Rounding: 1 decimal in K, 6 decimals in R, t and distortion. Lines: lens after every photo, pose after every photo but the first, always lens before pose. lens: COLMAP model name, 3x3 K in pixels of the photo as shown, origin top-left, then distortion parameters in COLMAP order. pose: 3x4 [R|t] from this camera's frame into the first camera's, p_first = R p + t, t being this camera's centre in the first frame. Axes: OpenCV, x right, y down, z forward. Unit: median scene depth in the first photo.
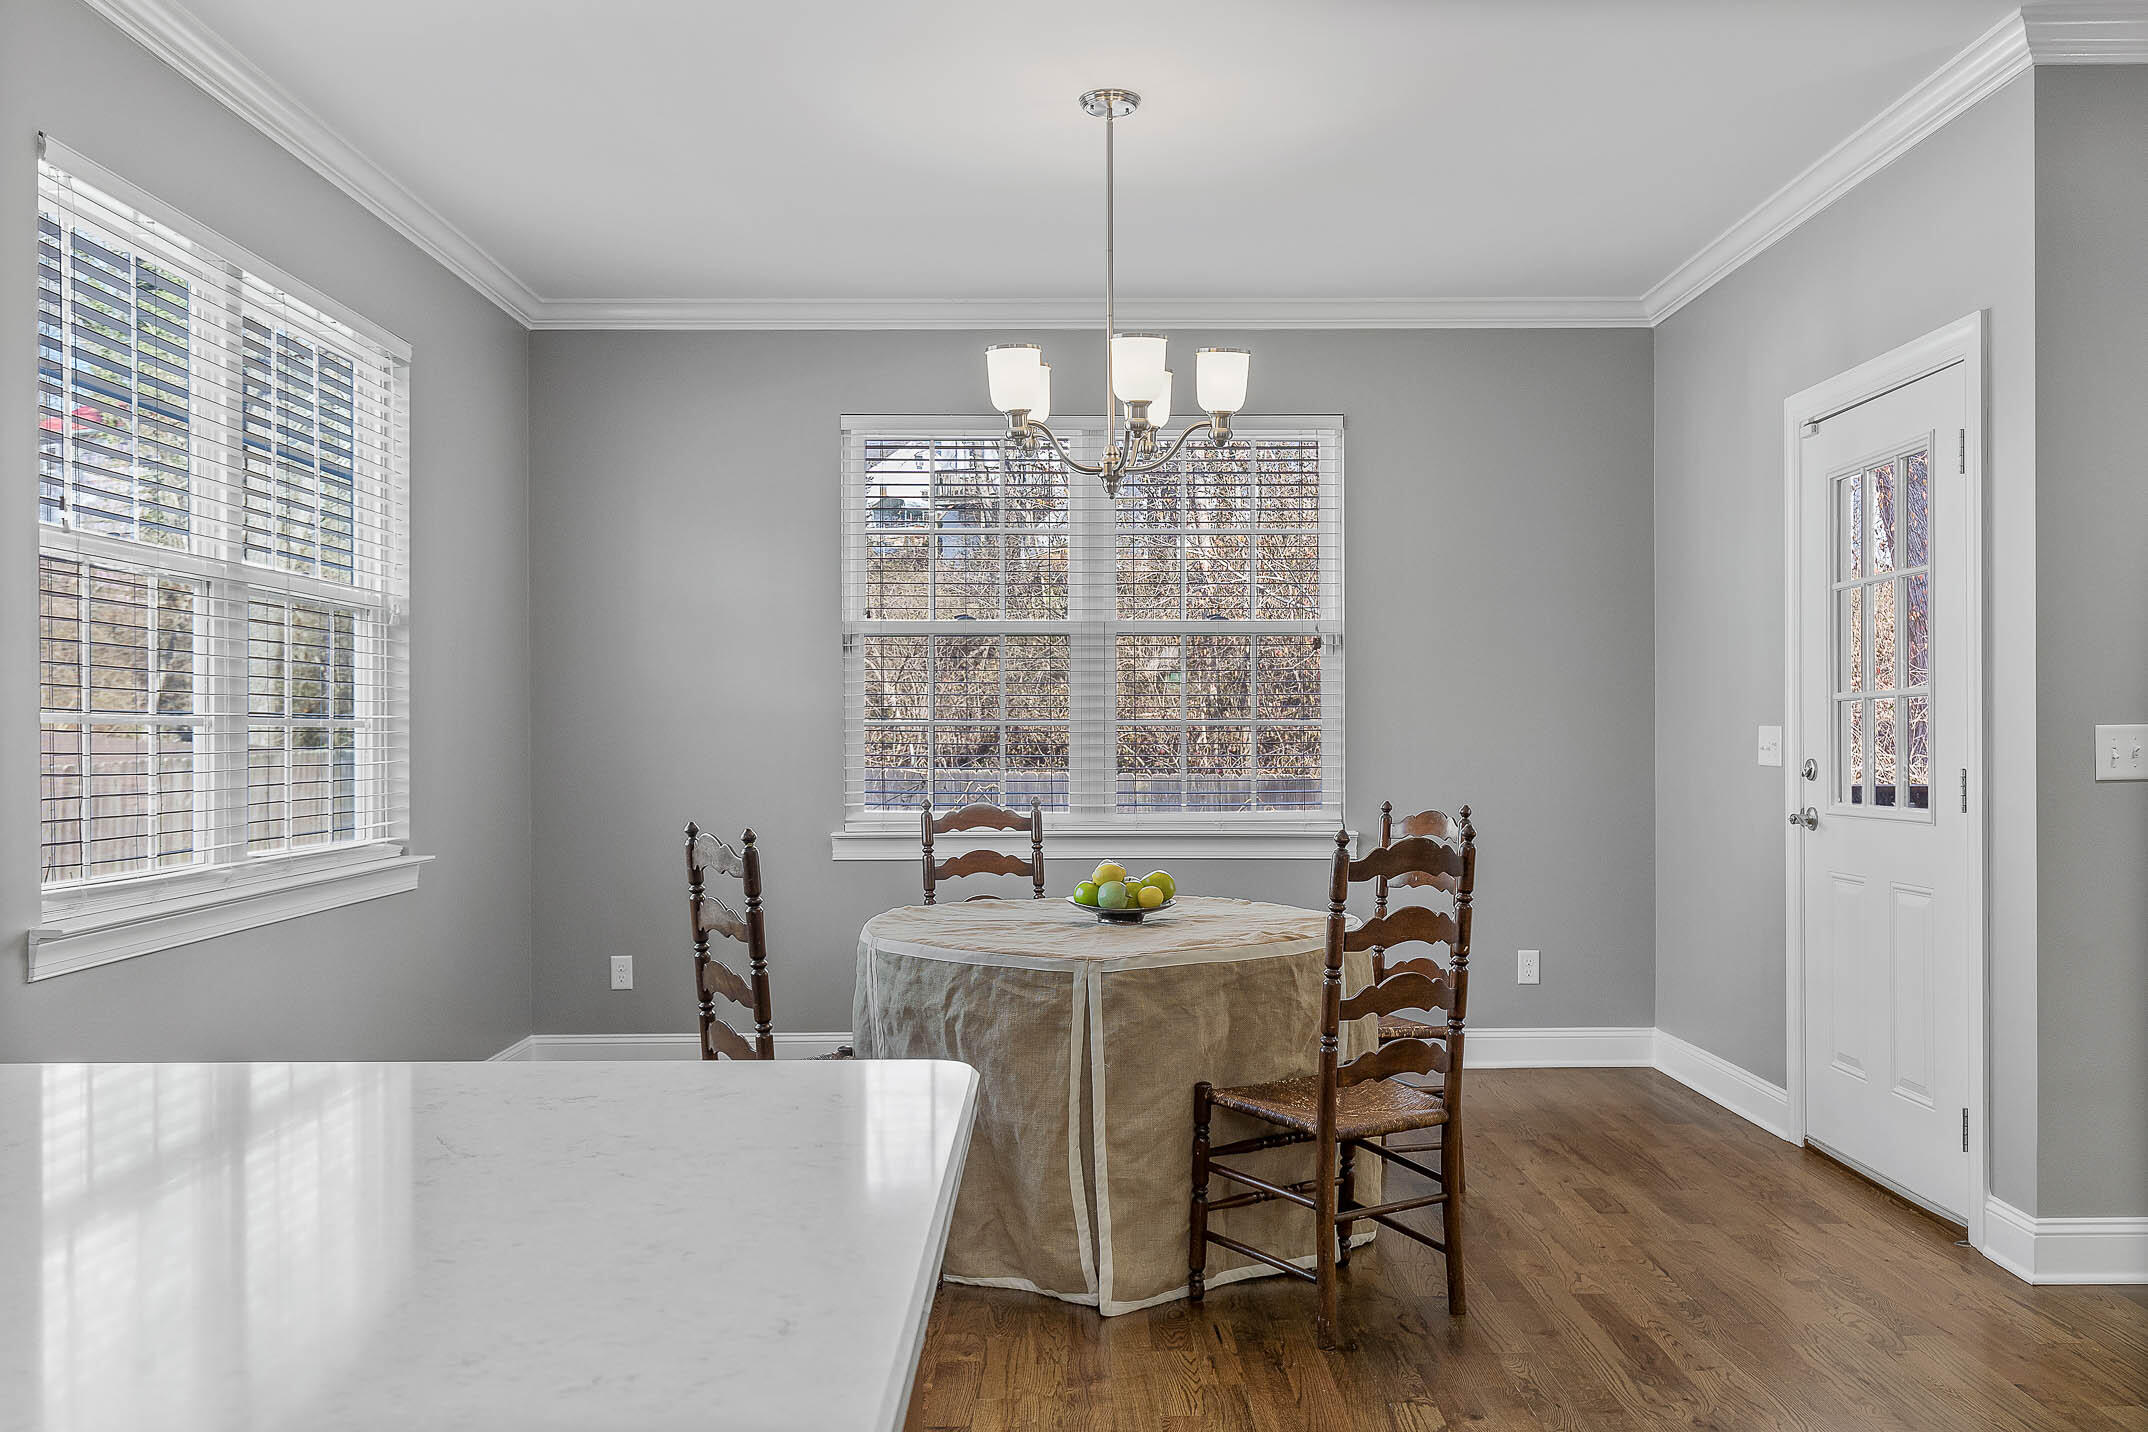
lens RADIAL K [[1772.5, 0, 1074.0], [0, 1772.5, 716.0], [0, 0, 1]] dist [-0.003765, 0.000211]
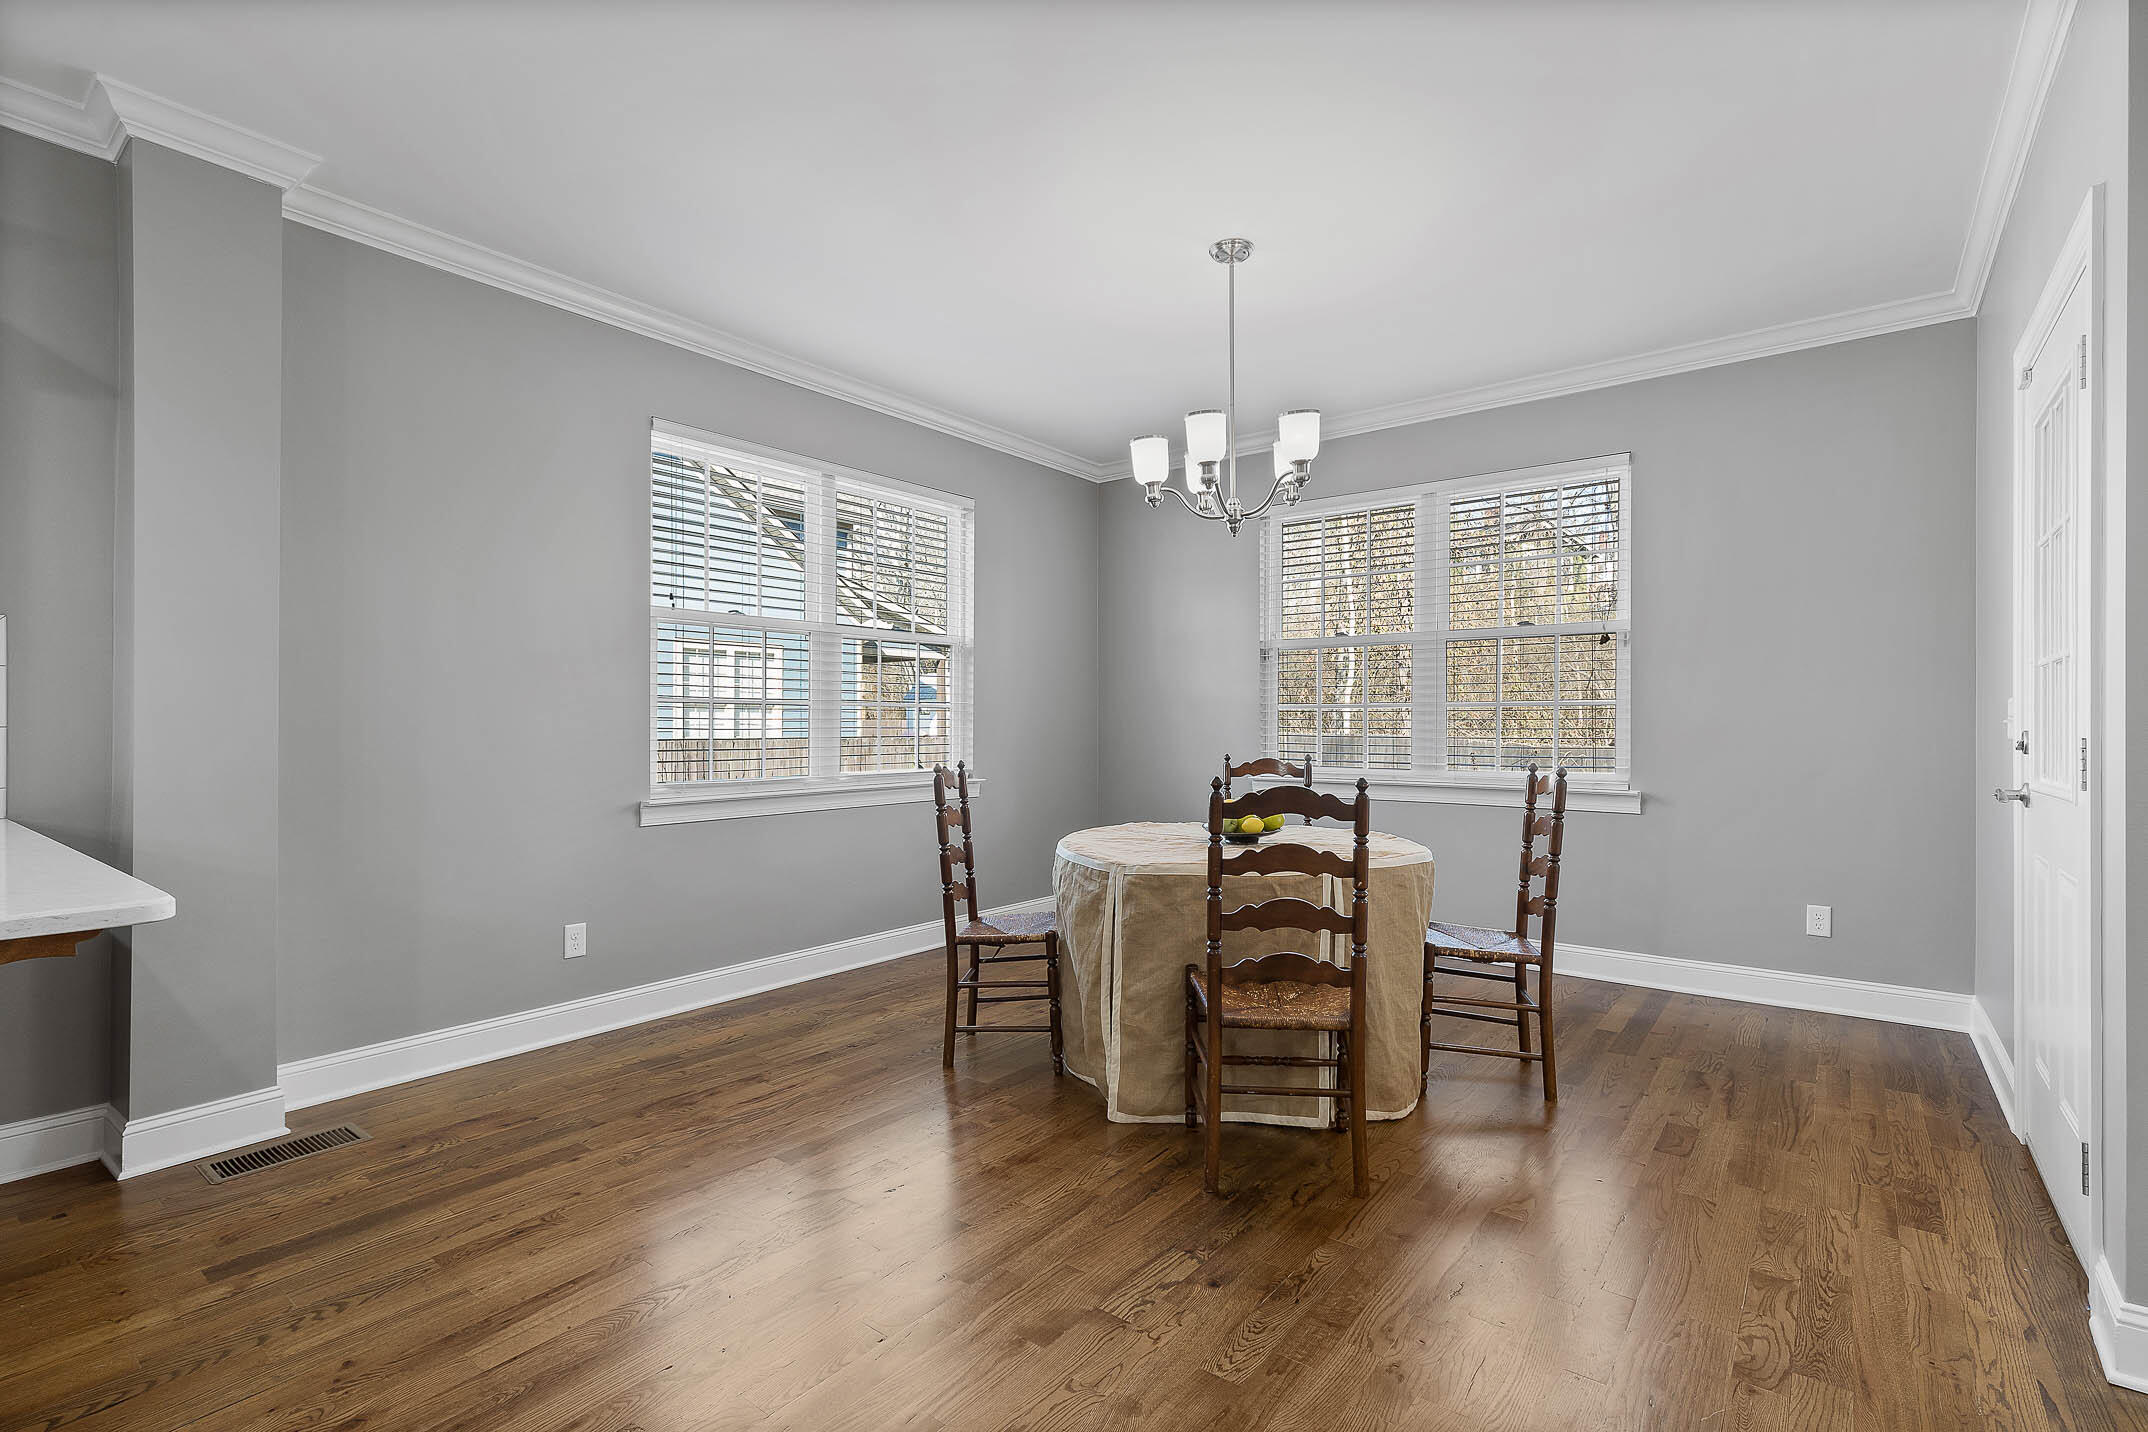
lens RADIAL K [[985.9, 0, 1042.8], [0, 985.9, 715.2], [0, 0, 1]] dist [0.003052, 0.000082]
pose [[0.776135, -0.003281, -0.630558, 0.457677], [0.004308, 0.999991, 0.000099, 0.019013], [0.630551, -0.002793, 0.776142, 0.357915]]
